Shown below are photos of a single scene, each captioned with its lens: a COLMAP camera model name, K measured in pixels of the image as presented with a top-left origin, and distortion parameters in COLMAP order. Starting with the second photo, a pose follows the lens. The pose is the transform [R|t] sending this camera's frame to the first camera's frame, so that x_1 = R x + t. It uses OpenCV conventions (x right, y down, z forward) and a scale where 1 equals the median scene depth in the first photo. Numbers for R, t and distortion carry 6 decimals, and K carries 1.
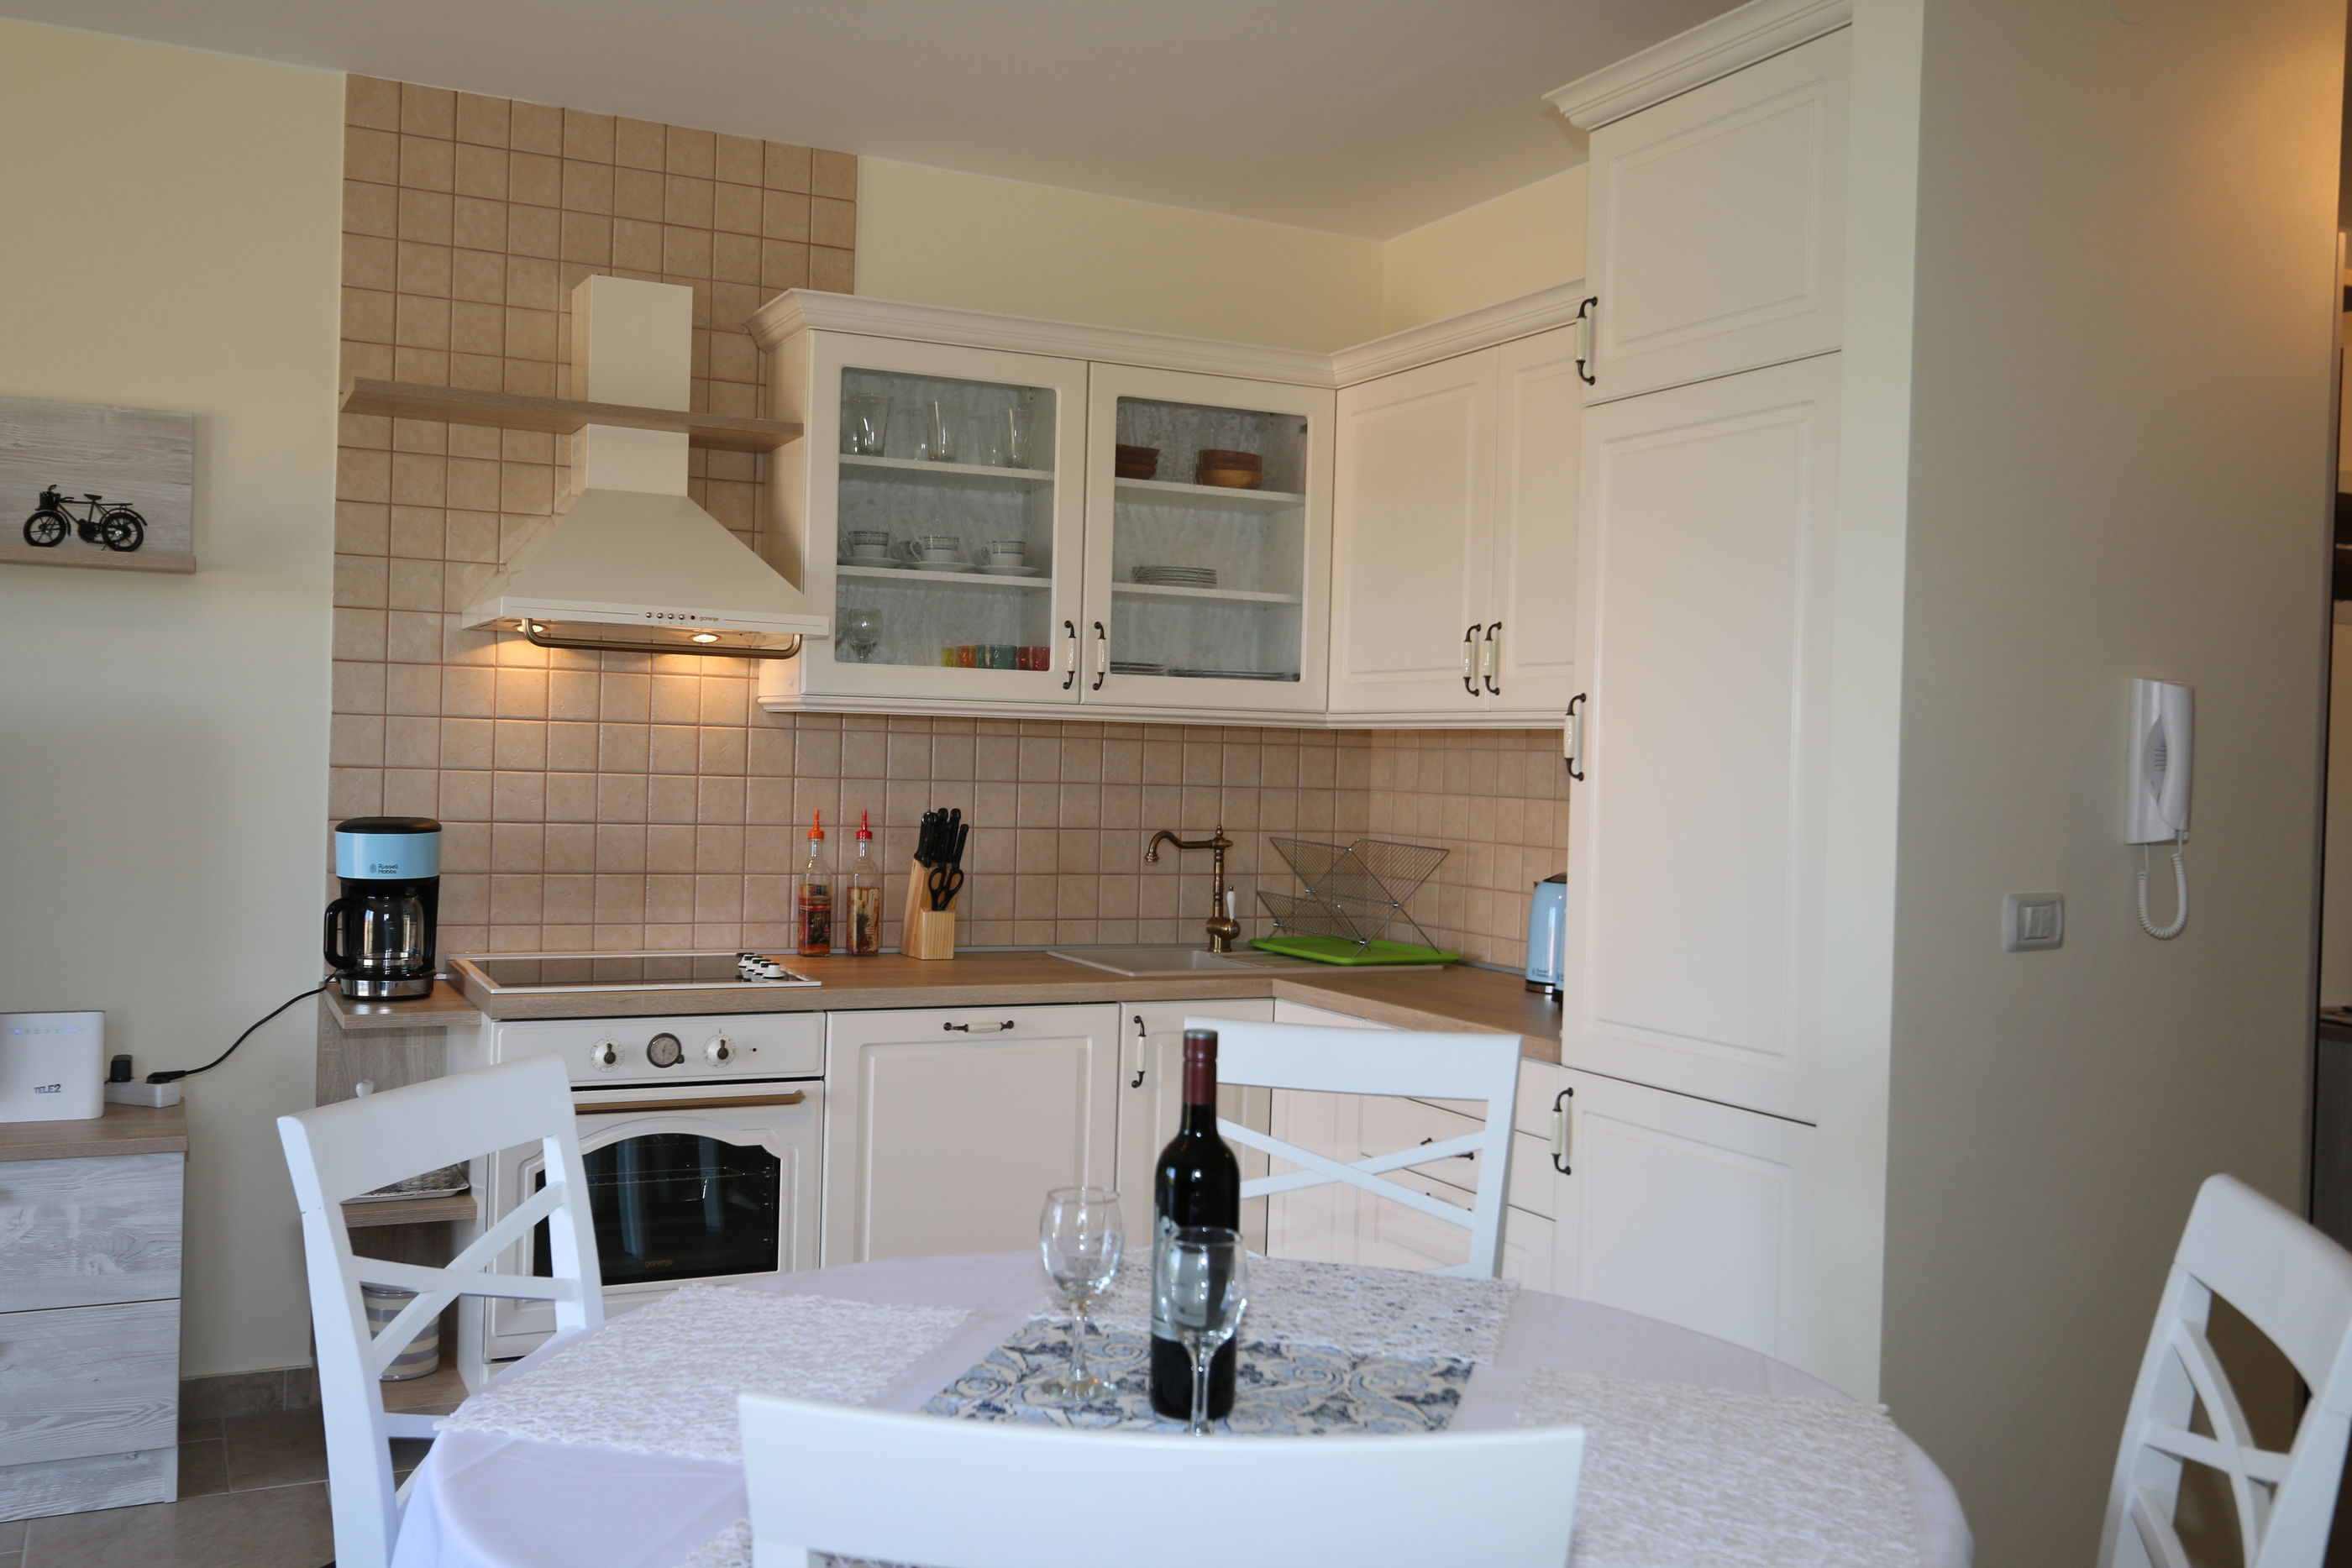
lens RADIAL K [[2065.7, 0, 1156.4], [0, 2065.7, 782.4], [0, 0, 1]] dist [-0.005708, 0.016565]
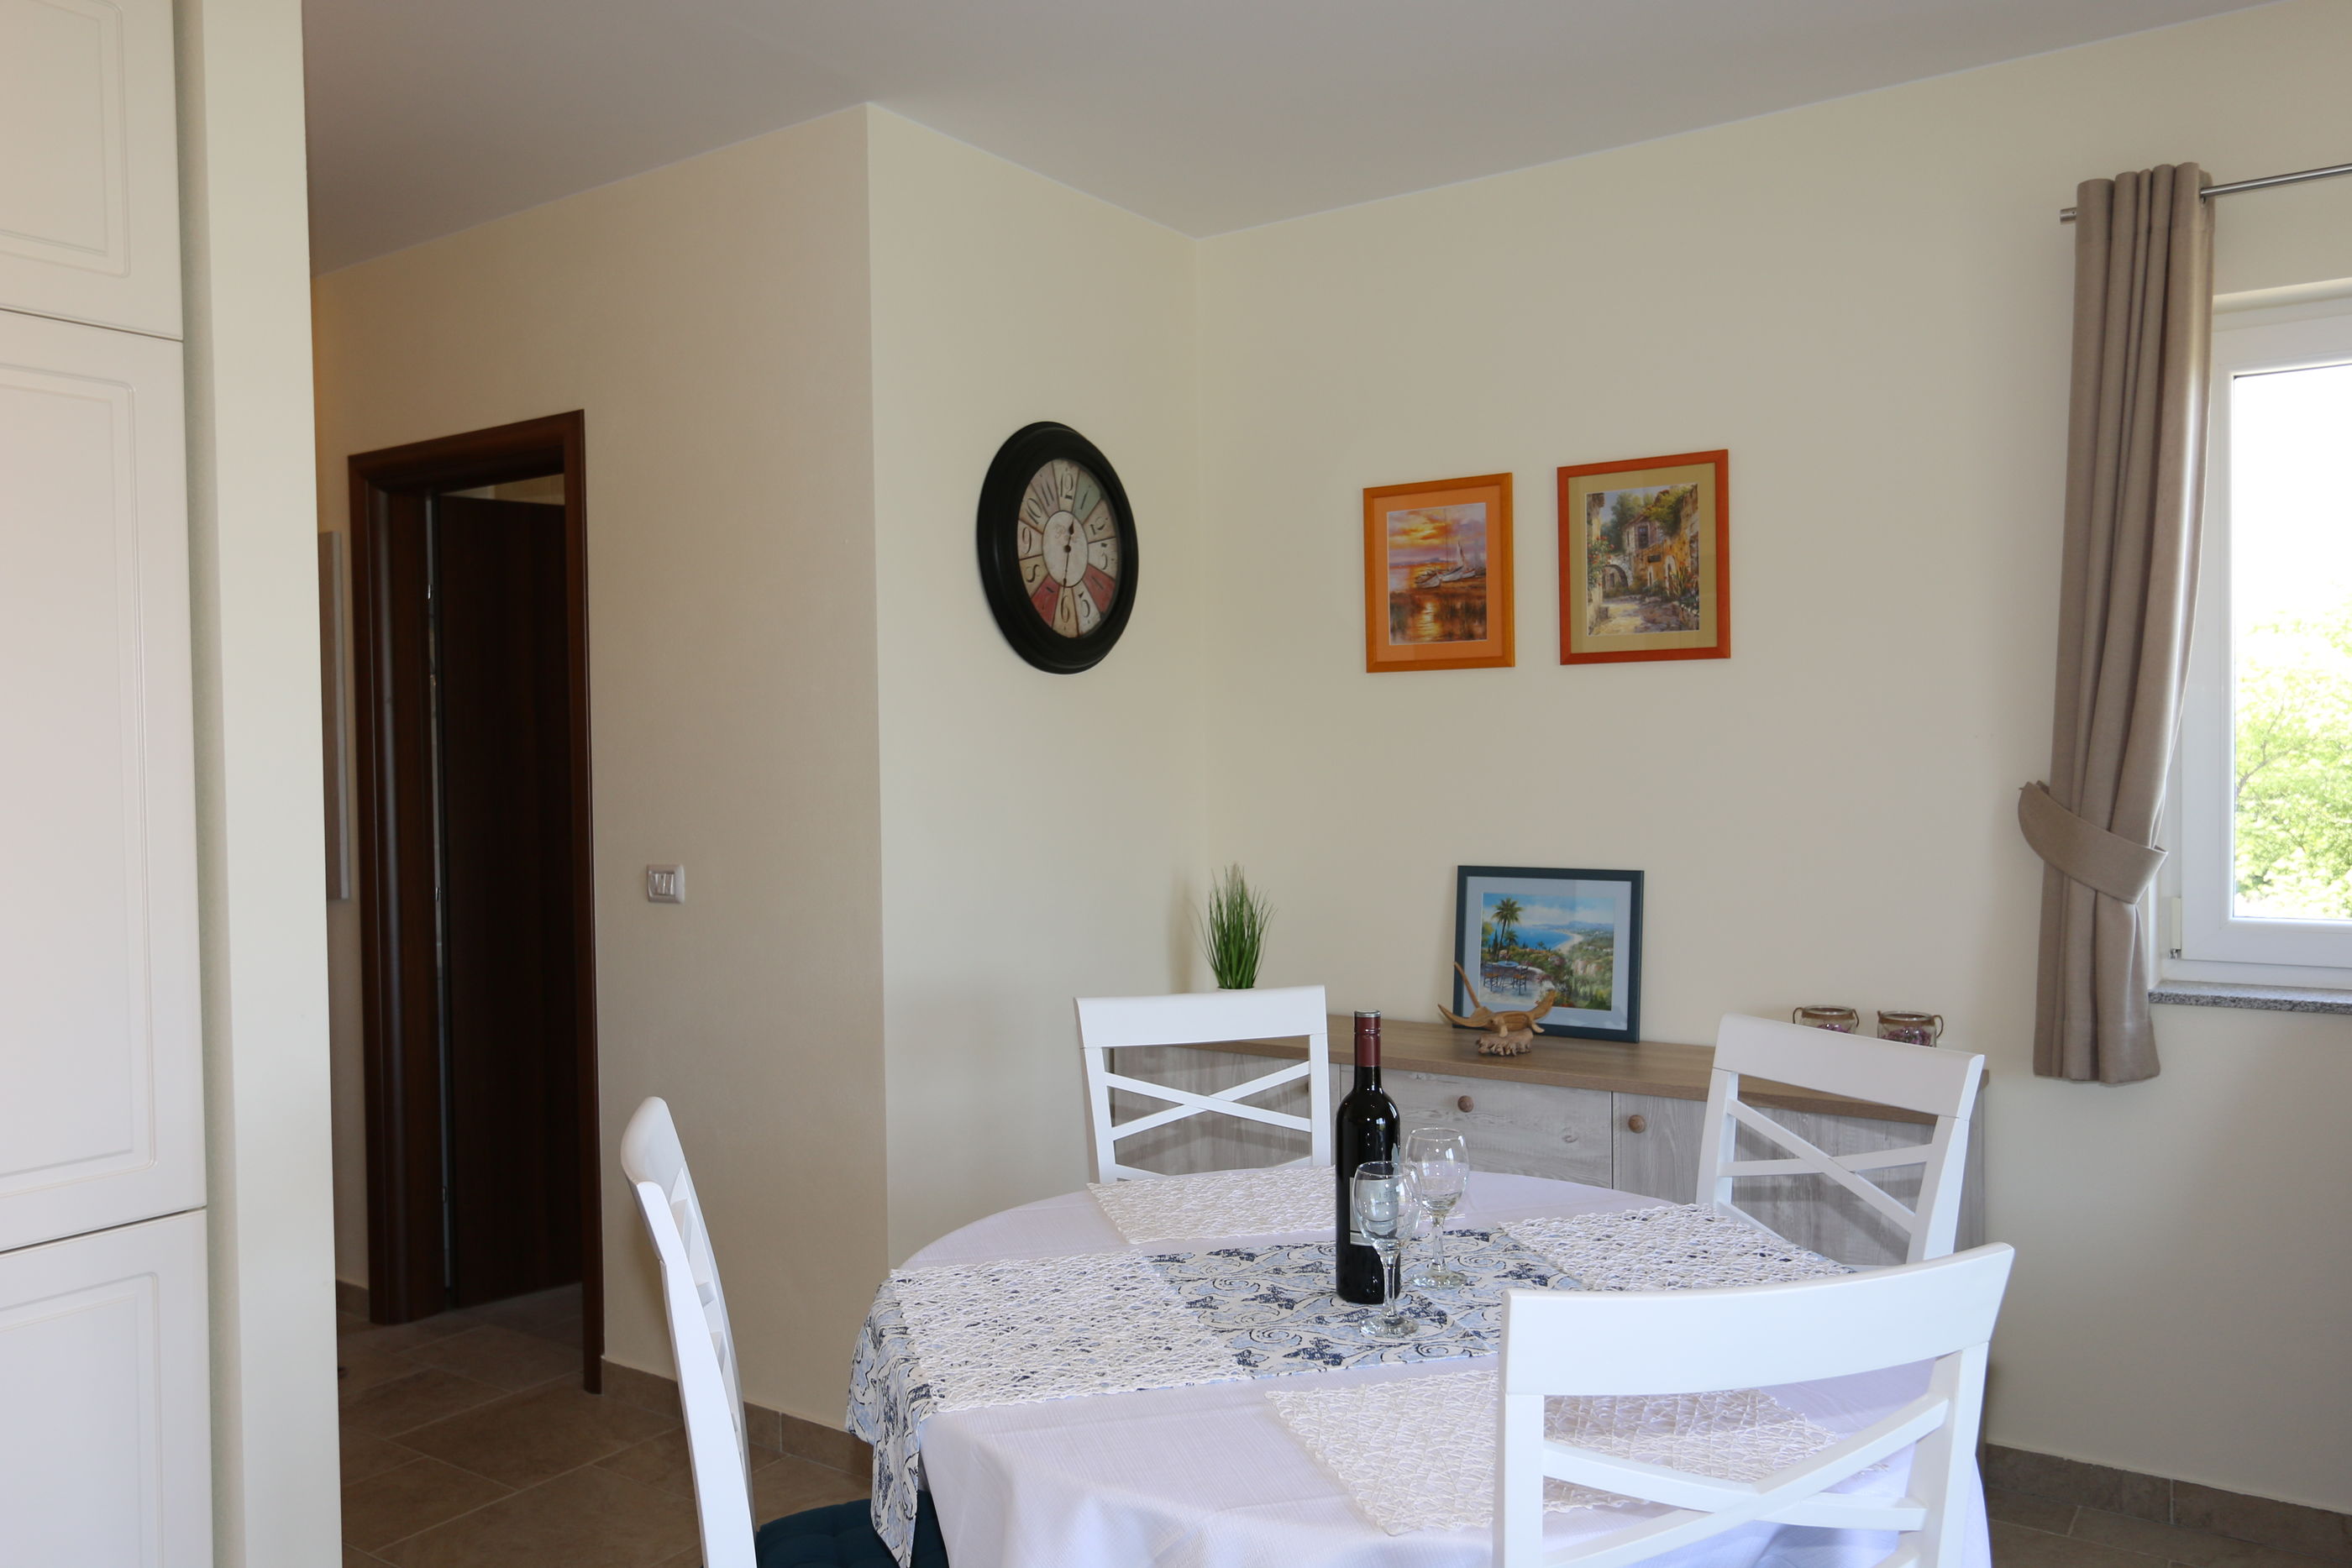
lens RADIAL K [[1741.2, 0, 1160.1], [0, 1741.2, 775.4], [0, 0, 1]] dist [0.001948, 0.002656]
pose [[-0.492539, -0.034543, 0.869604, -0.377964], [0.010808, 0.998892, 0.045800, -0.035680], [-0.870223, 0.031957, -0.491620, 0.712151]]
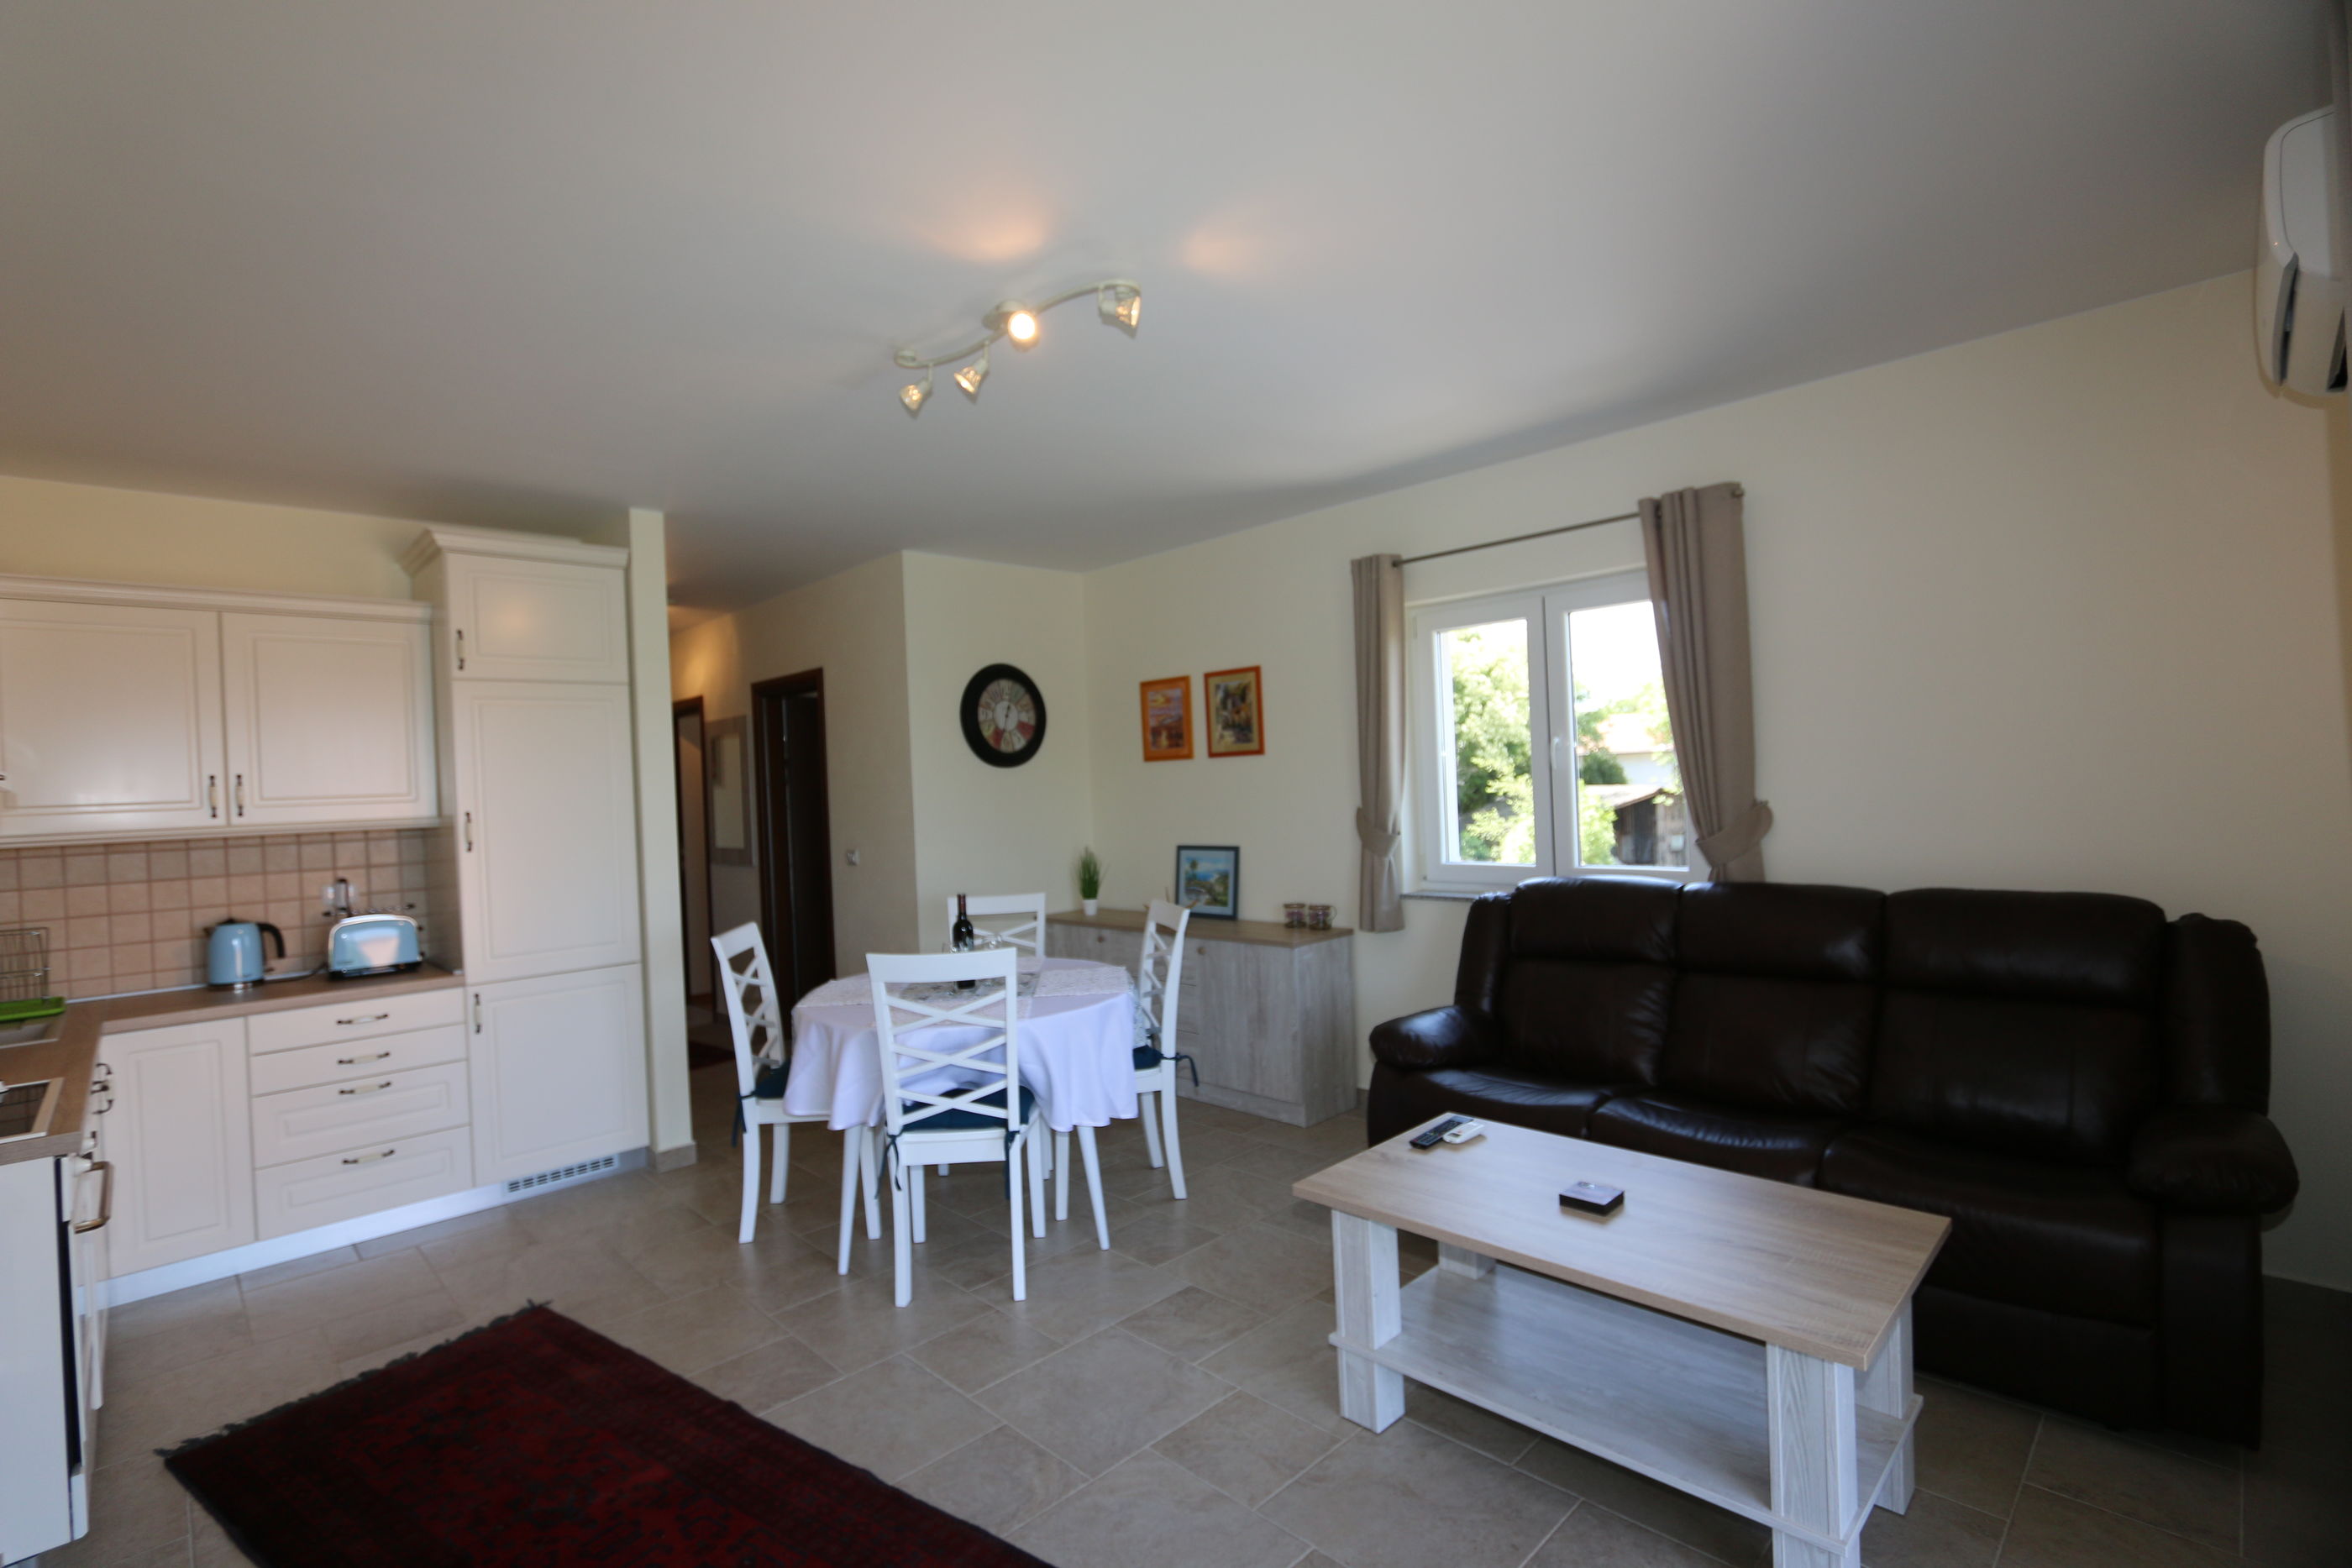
lens RADIAL K [[1081.3, 0, 1164.0], [0, 1081.3, 784.1], [0, 0, 1]] dist [-0.018514, 0.003179]
pose [[-0.316531, -0.017655, 0.948418, -0.908653], [0.044807, 0.998432, 0.033540, -0.063931], [-0.947523, 0.053112, -0.315244, 0.548931]]
